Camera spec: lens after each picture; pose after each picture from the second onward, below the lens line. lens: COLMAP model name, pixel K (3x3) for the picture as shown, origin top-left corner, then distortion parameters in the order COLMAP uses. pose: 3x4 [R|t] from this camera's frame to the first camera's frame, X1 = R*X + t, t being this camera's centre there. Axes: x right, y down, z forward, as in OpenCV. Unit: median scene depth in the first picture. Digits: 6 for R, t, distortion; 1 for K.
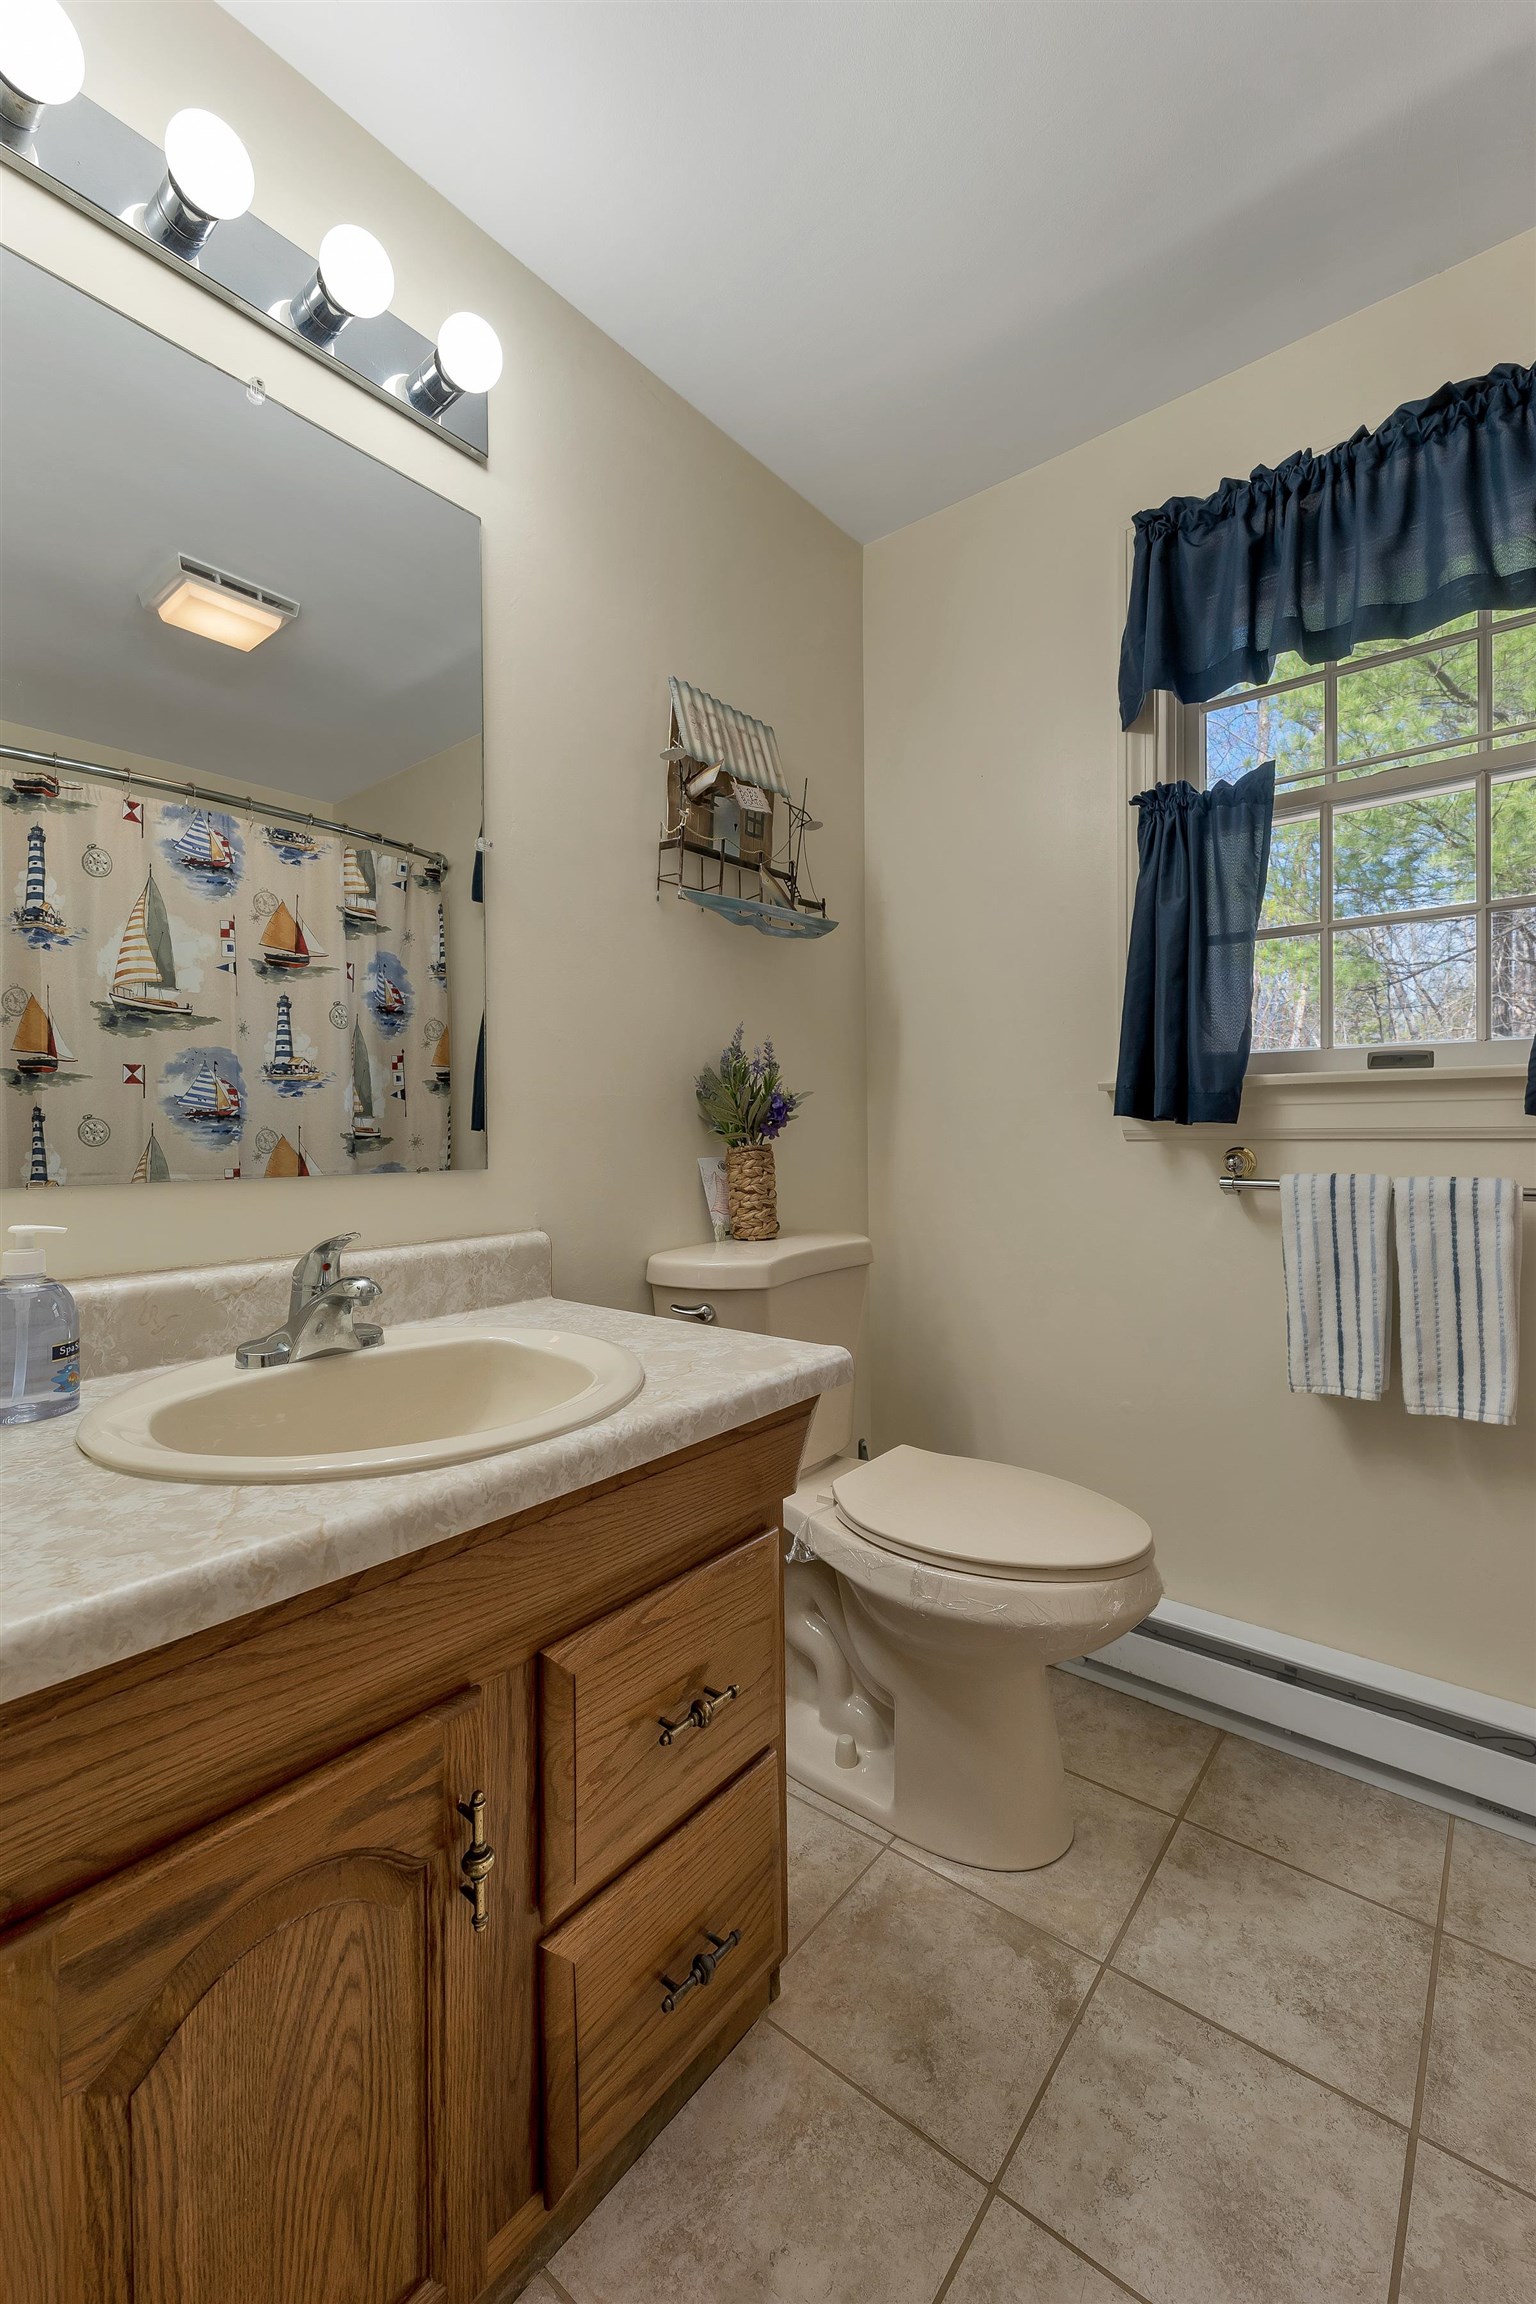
lens RADIAL K [[1007.4, 0, 763.7], [0, 1007.4, 1139.7], [0, 0, 1]] dist [0.000185, 0.000365]
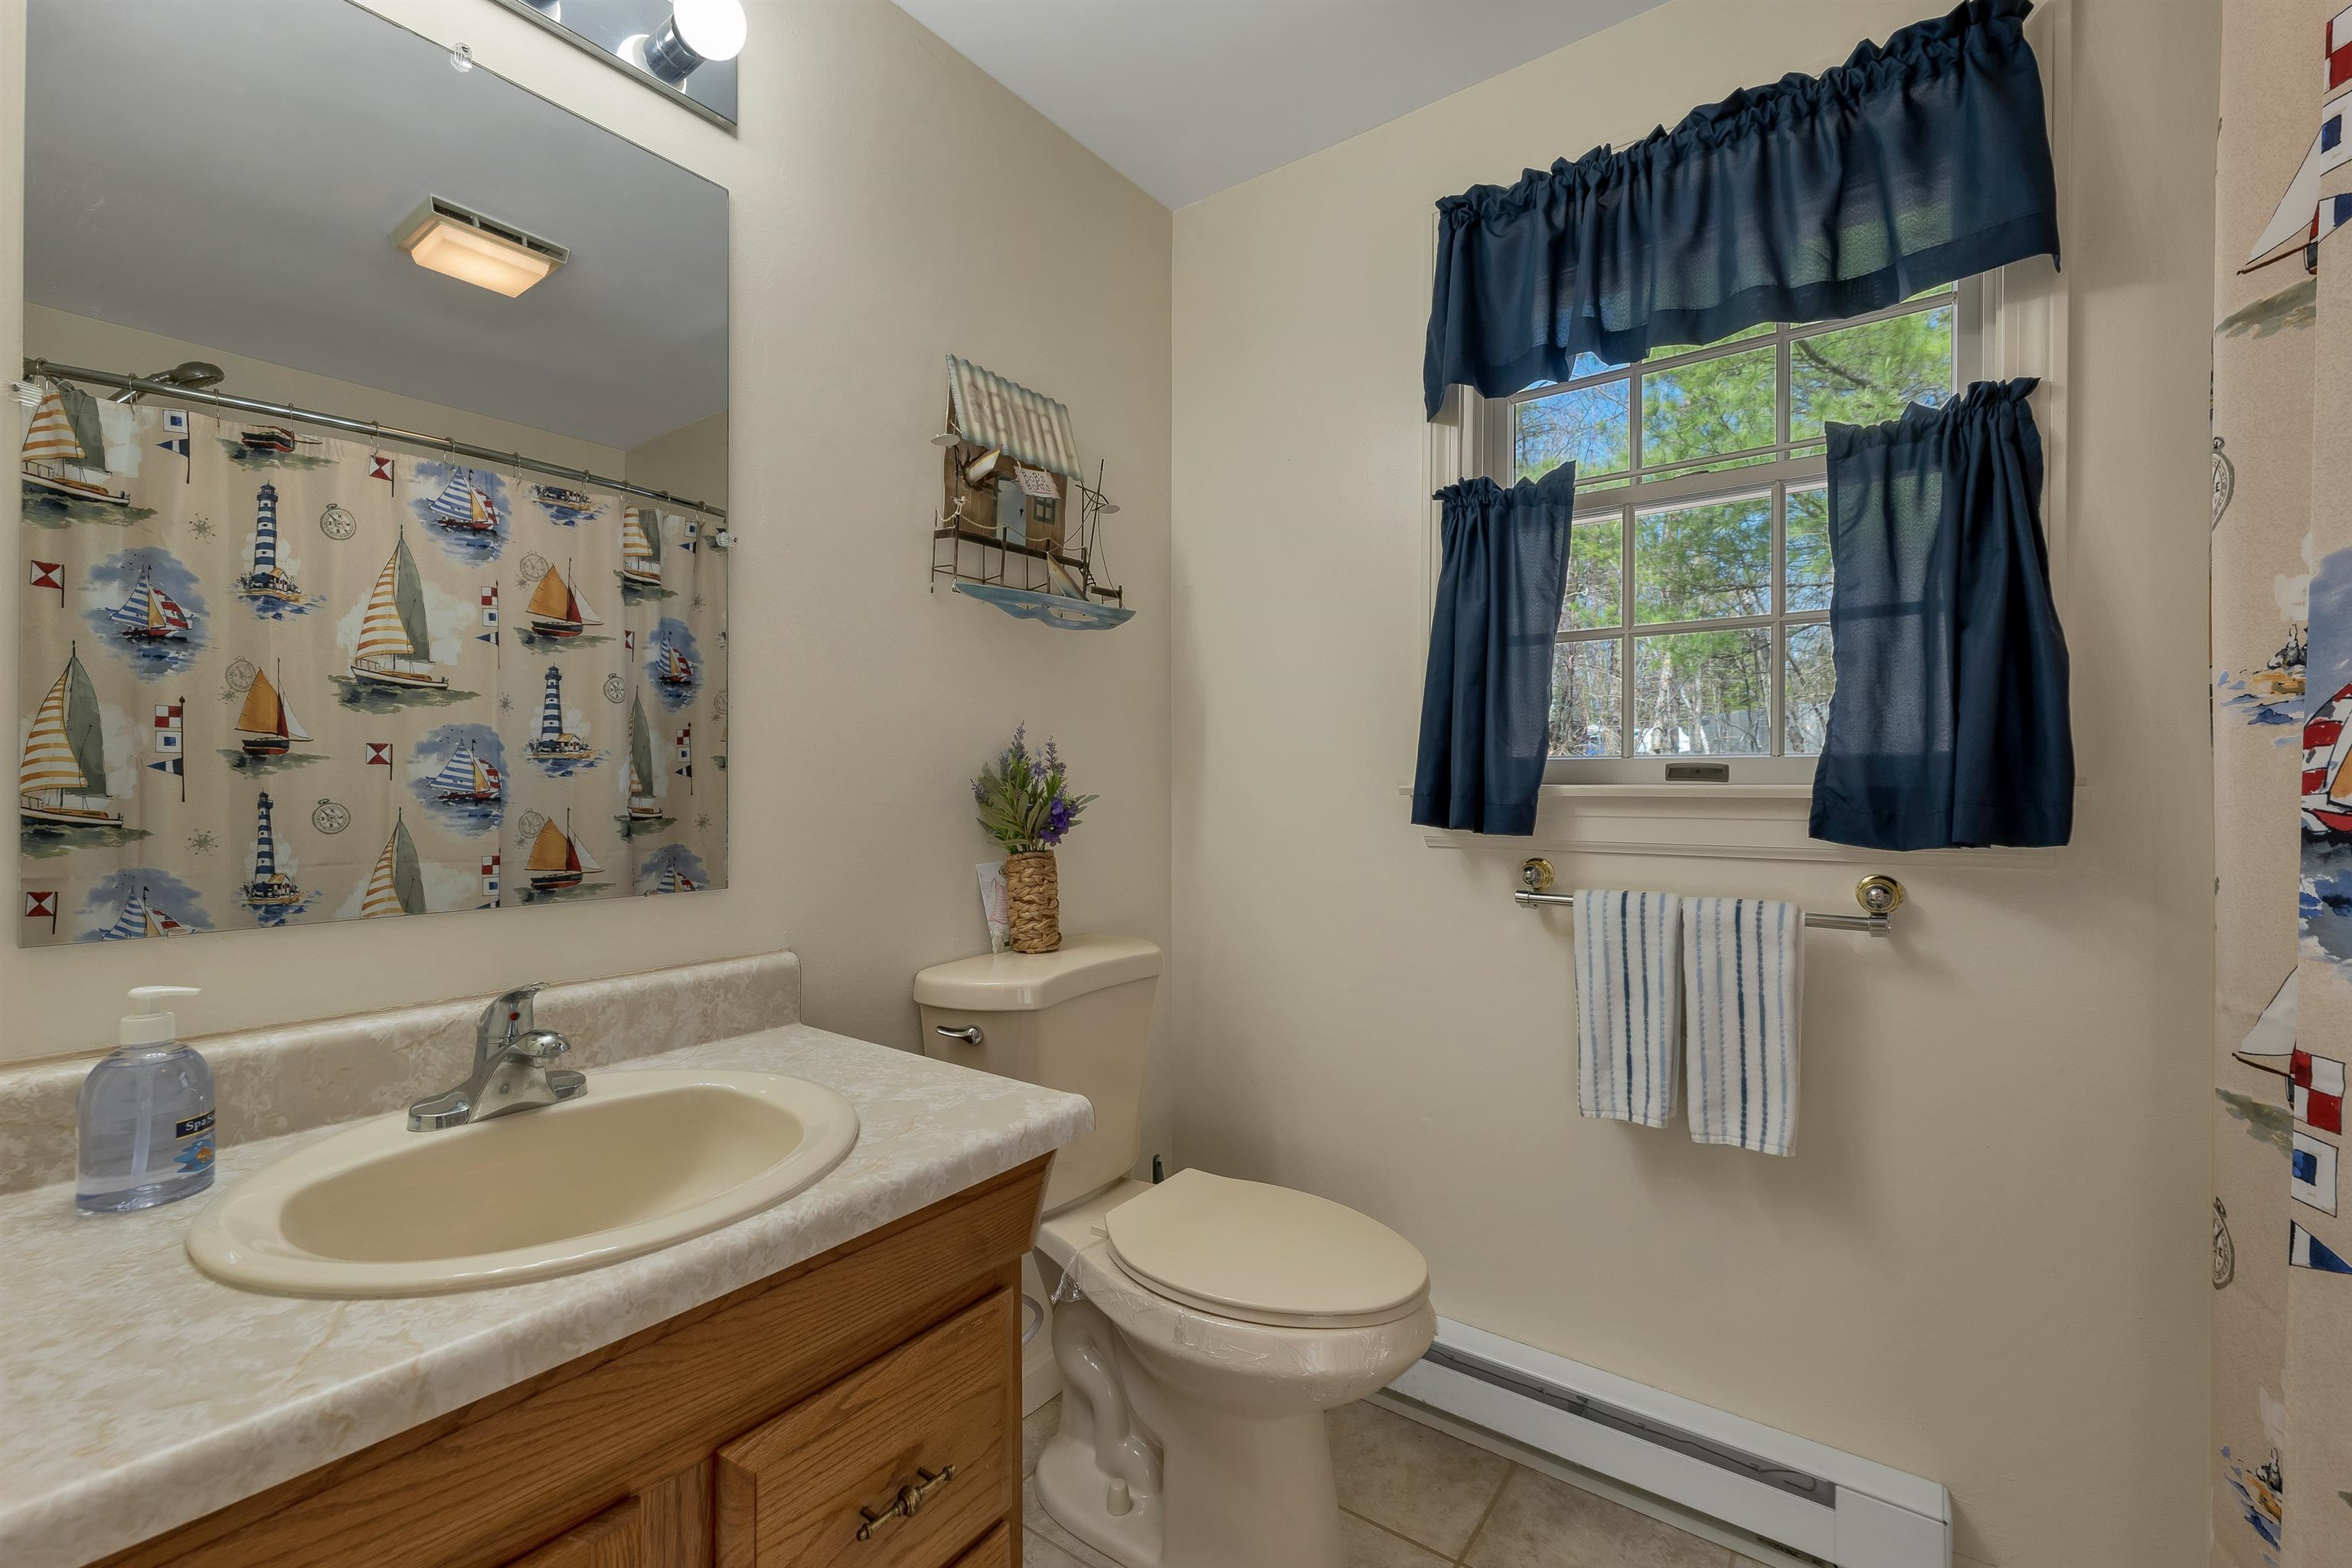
lens RADIAL K [[1060.2, 0, 1181.0], [0, 1060.2, 786.5], [0, 0, 1]] dist [-0.002605, 0.000506]
pose [[0.998729, 0.009647, 0.049478, 0.086316], [-0.009524, 0.999951, -0.002717, -0.060481], [-0.049502, 0.002242, 0.998772, 0.000774]]
